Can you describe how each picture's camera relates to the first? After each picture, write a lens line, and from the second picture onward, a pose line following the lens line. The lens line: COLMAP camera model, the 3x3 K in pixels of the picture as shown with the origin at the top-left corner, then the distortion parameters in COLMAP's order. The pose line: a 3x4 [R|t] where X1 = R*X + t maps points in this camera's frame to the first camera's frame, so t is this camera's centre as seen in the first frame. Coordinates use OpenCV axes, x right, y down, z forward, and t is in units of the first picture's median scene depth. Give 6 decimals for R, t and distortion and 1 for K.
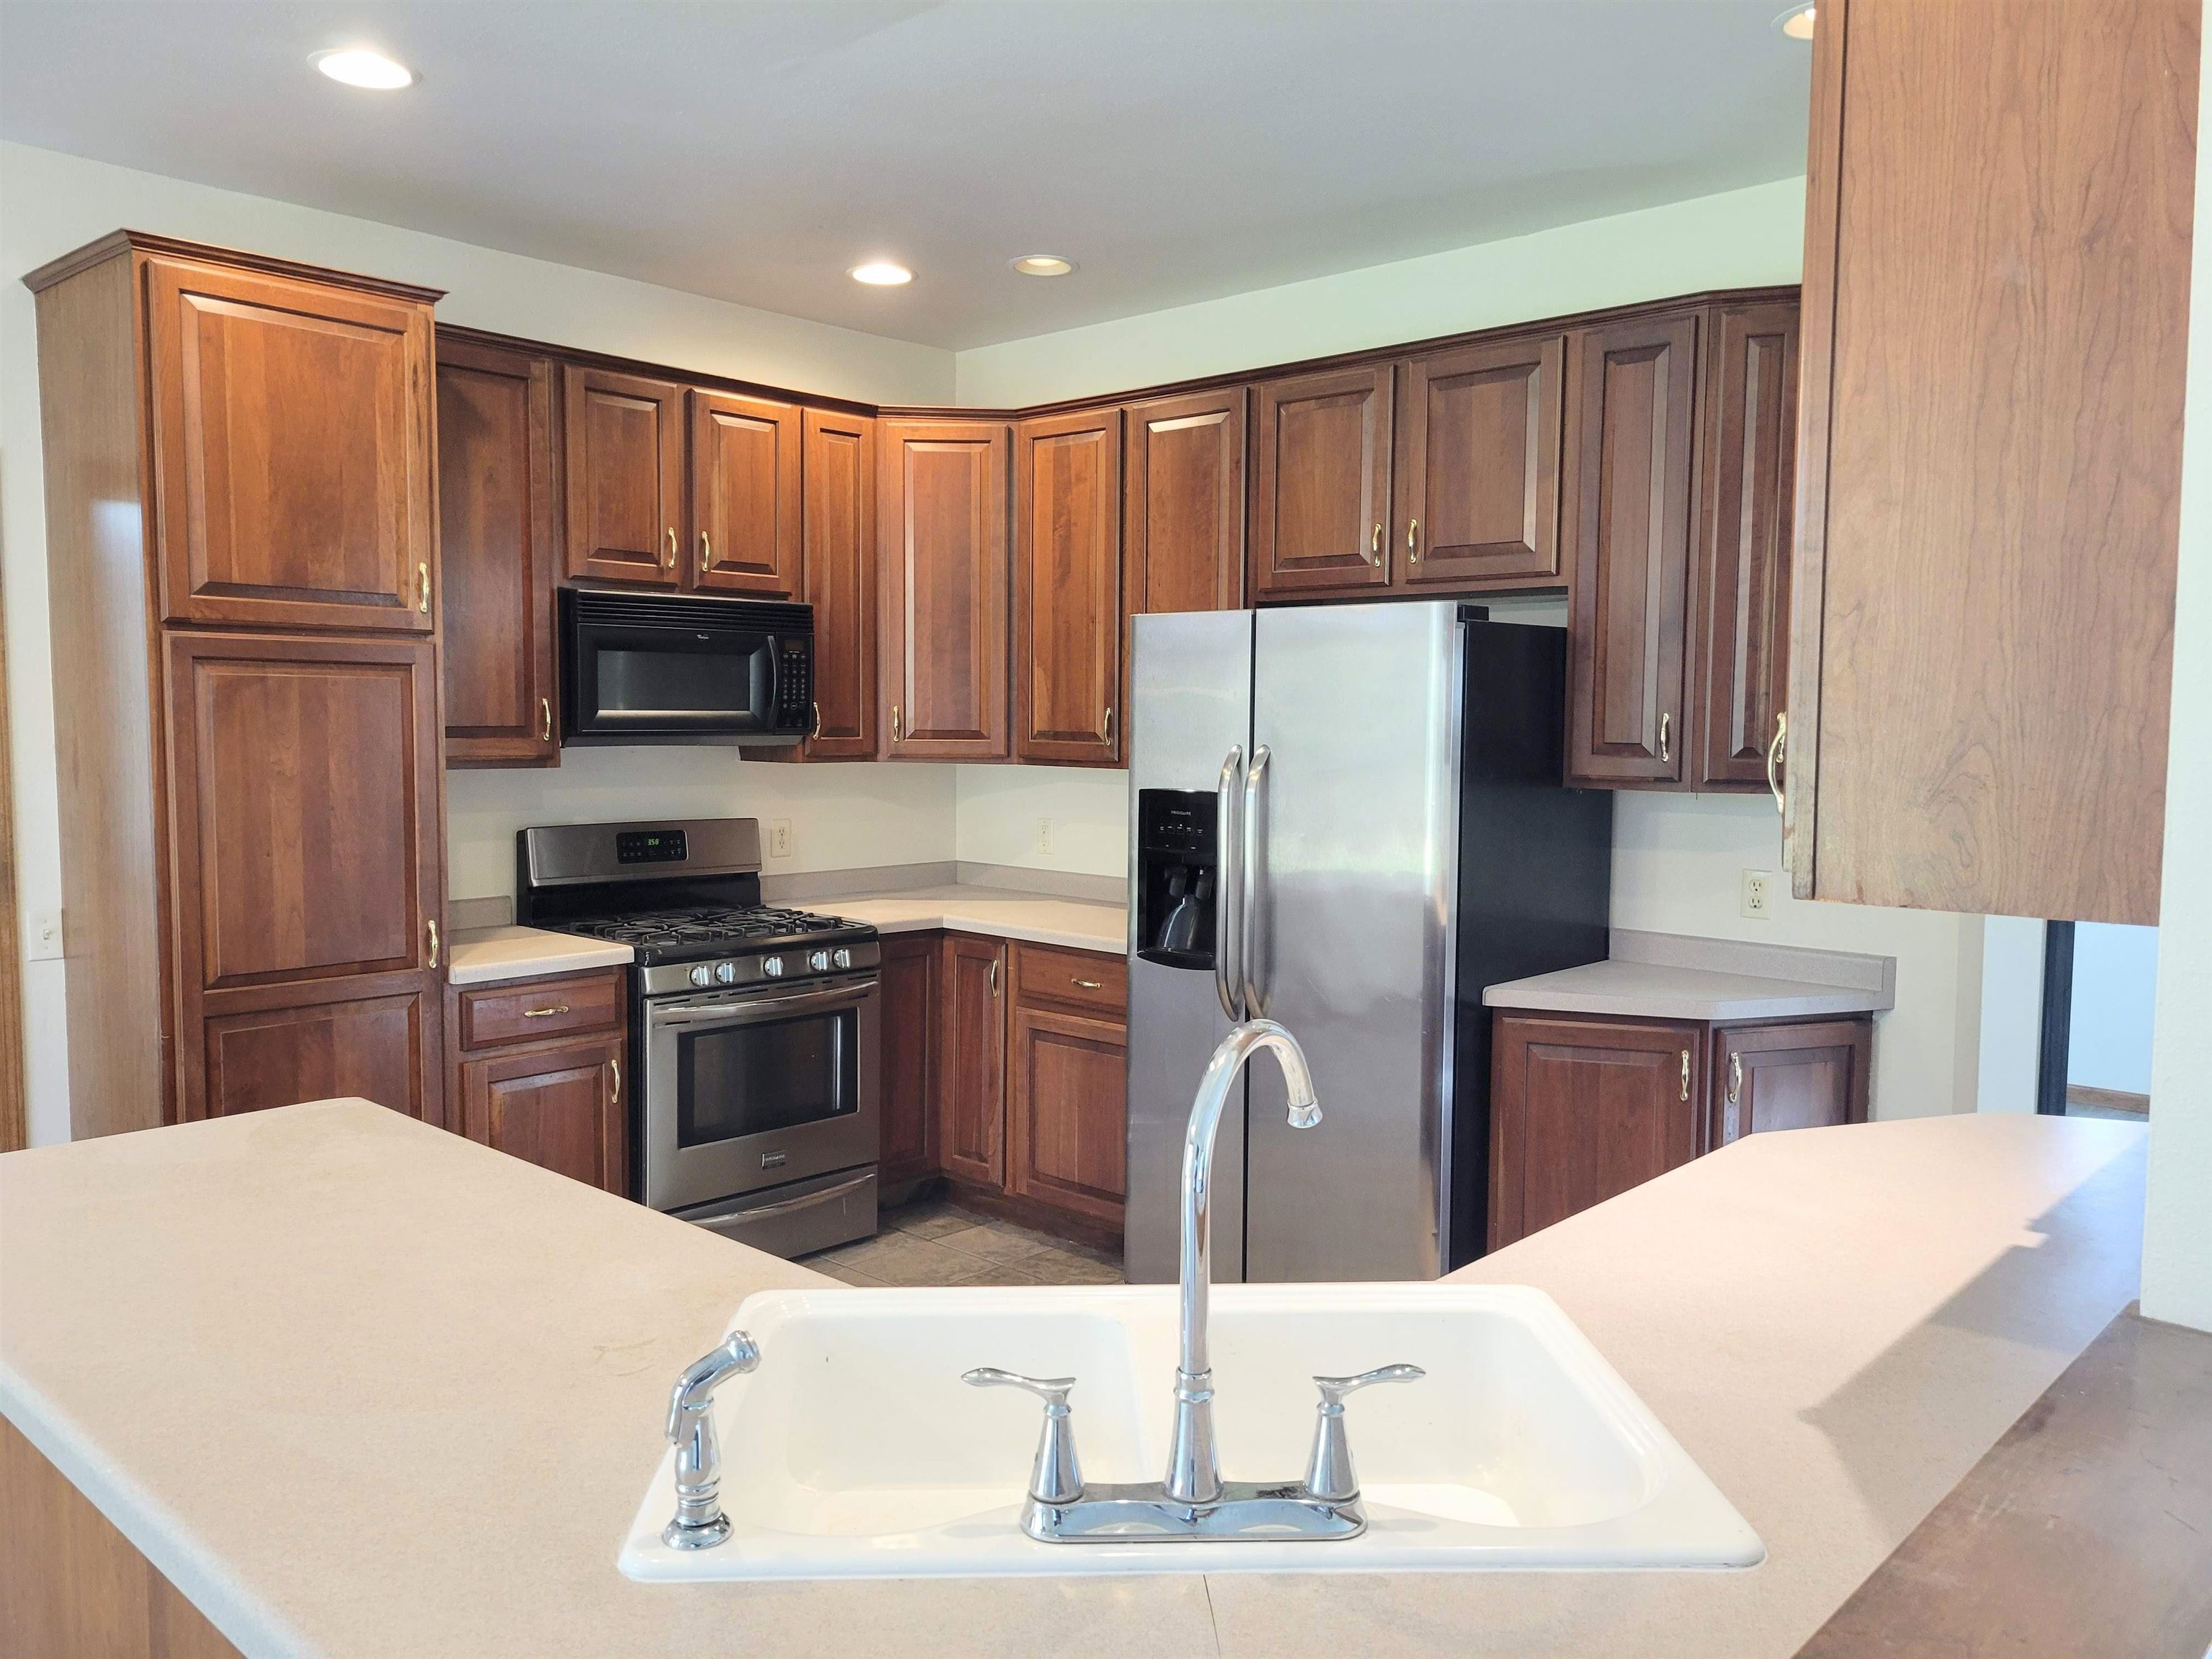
lens RADIAL K [[1698.5, 0, 1100.6], [0, 1698.5, 829.5], [0, 0, 1]] dist [0.046000, -0.033431]
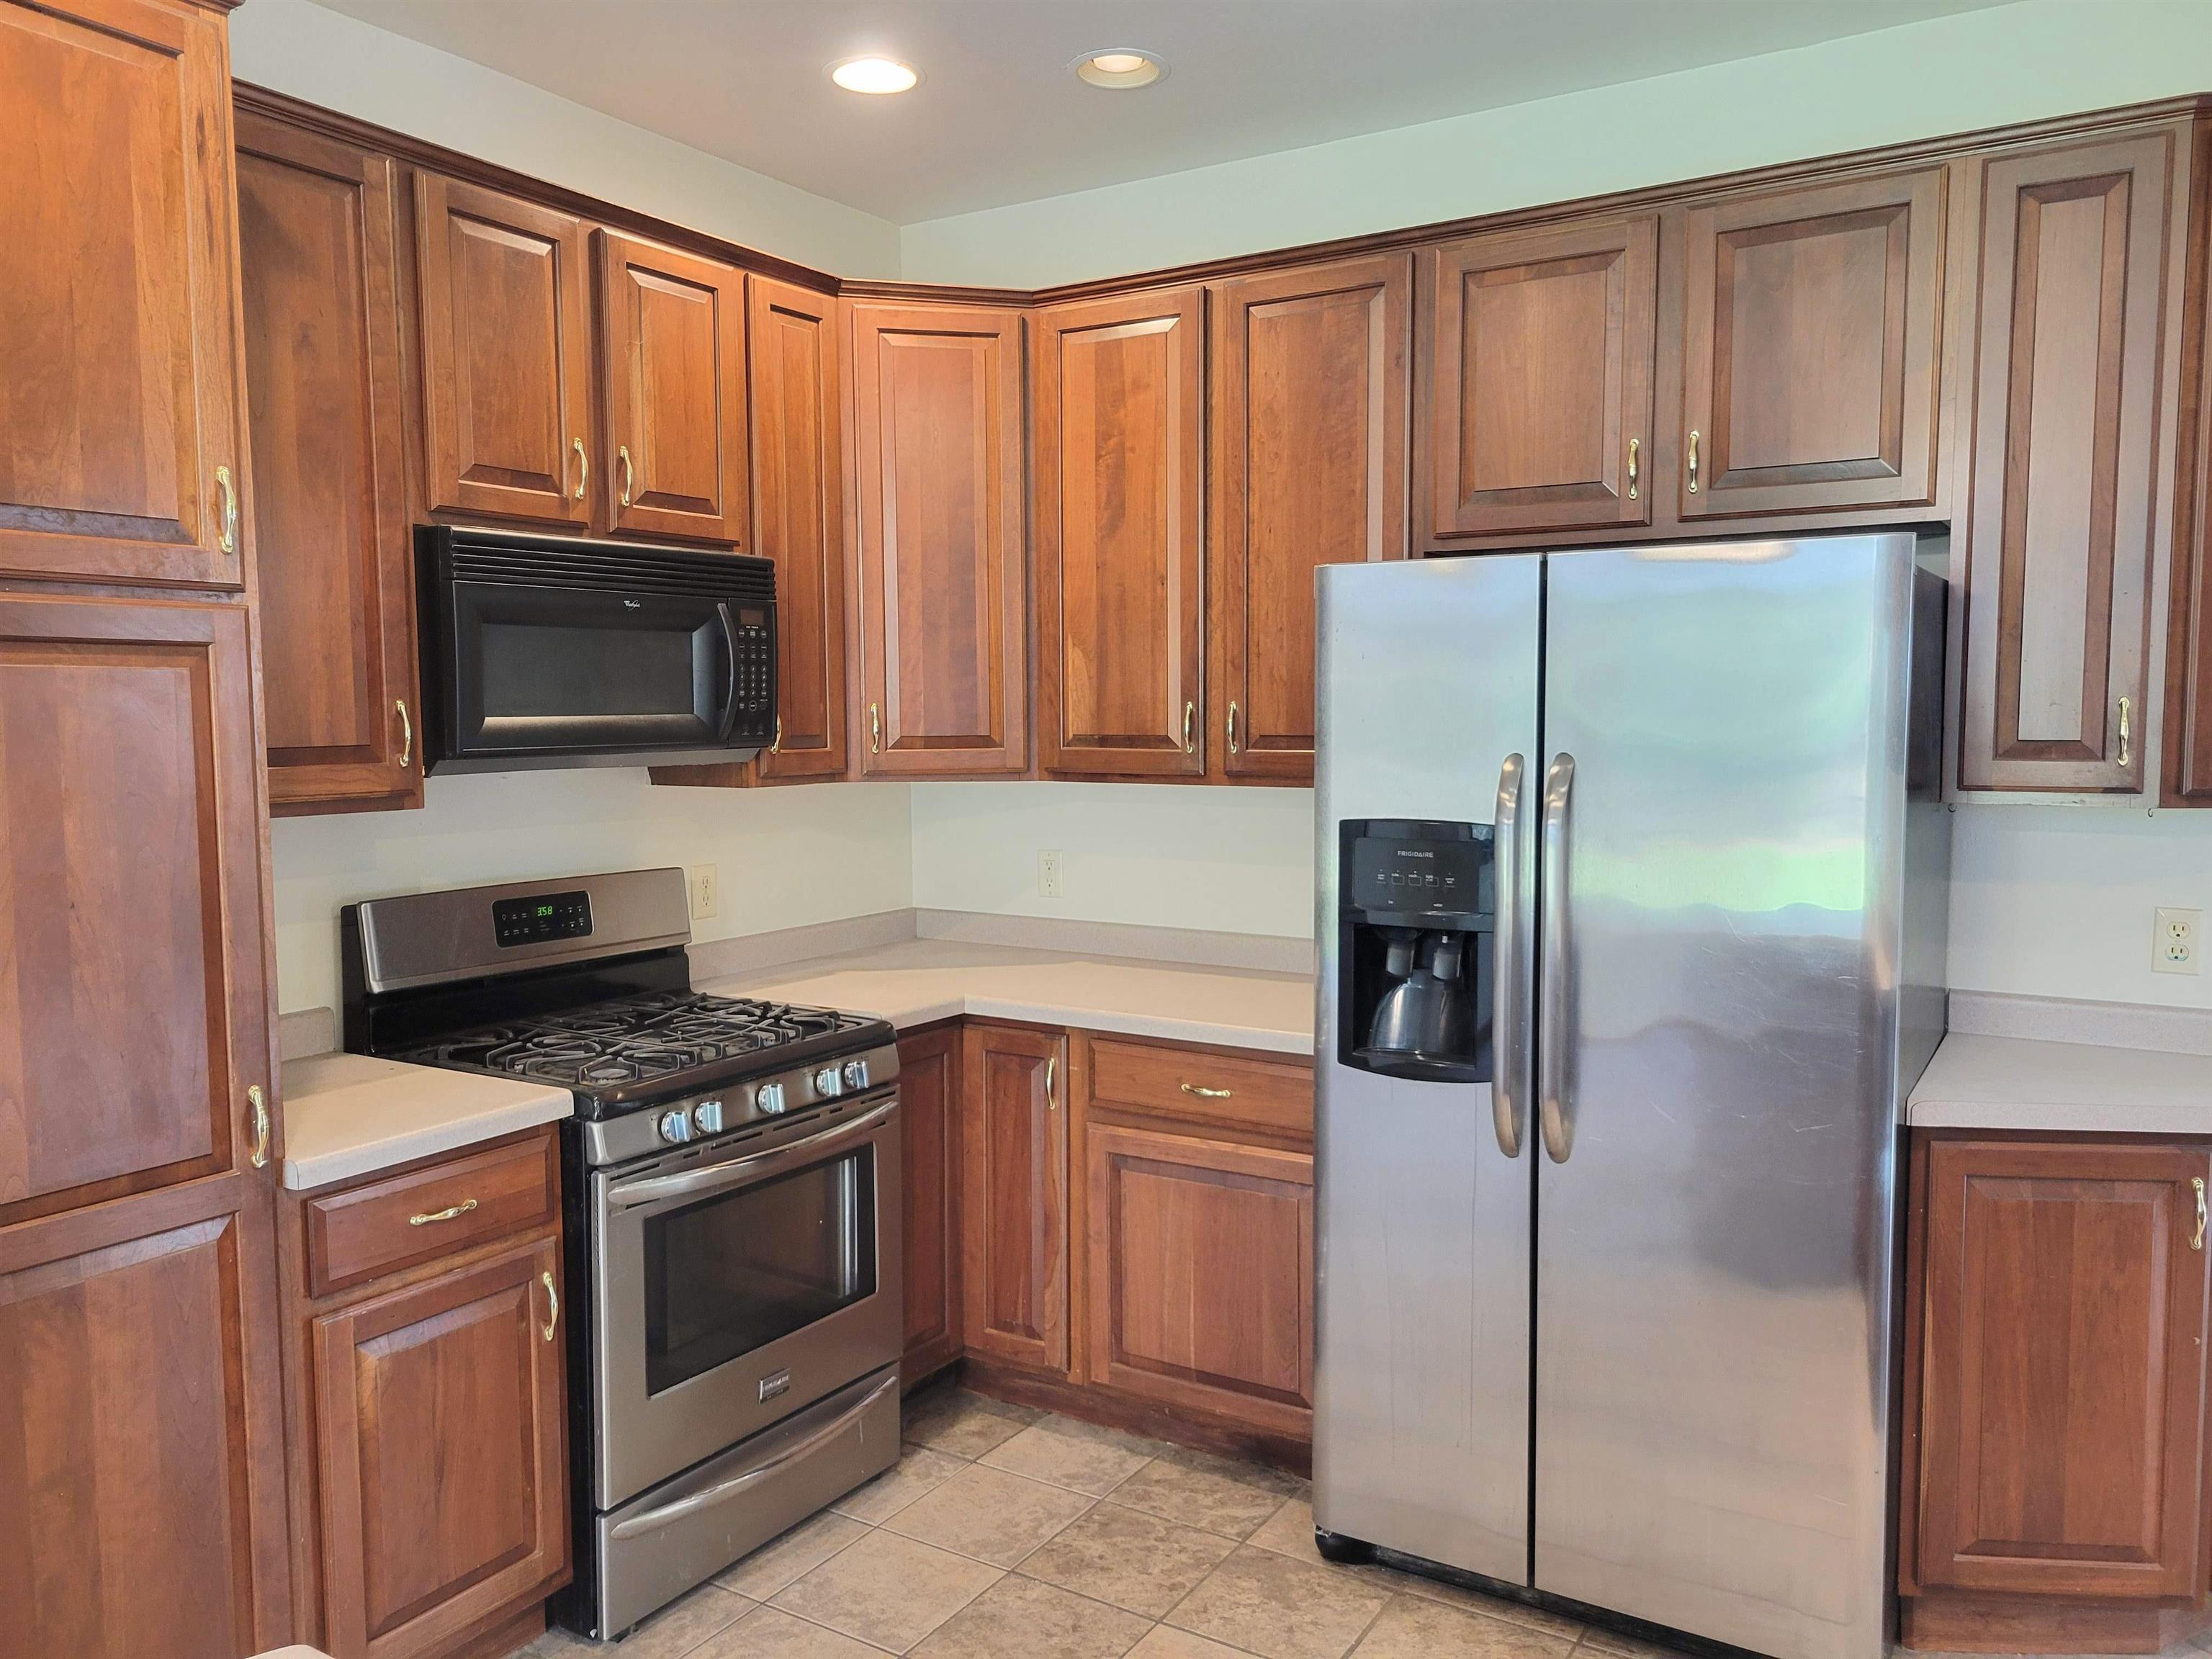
lens RADIAL K [[1698.5, 0, 1117.1], [0, 1698.5, 834.7], [0, 0, 1]] dist [0.046000, -0.033431]
pose [[0.980970, -0.029565, 0.191895, -0.188094], [0.027905, 0.999546, 0.011344, -0.026888], [-0.192144, -0.005774, 0.981350, 0.328259]]
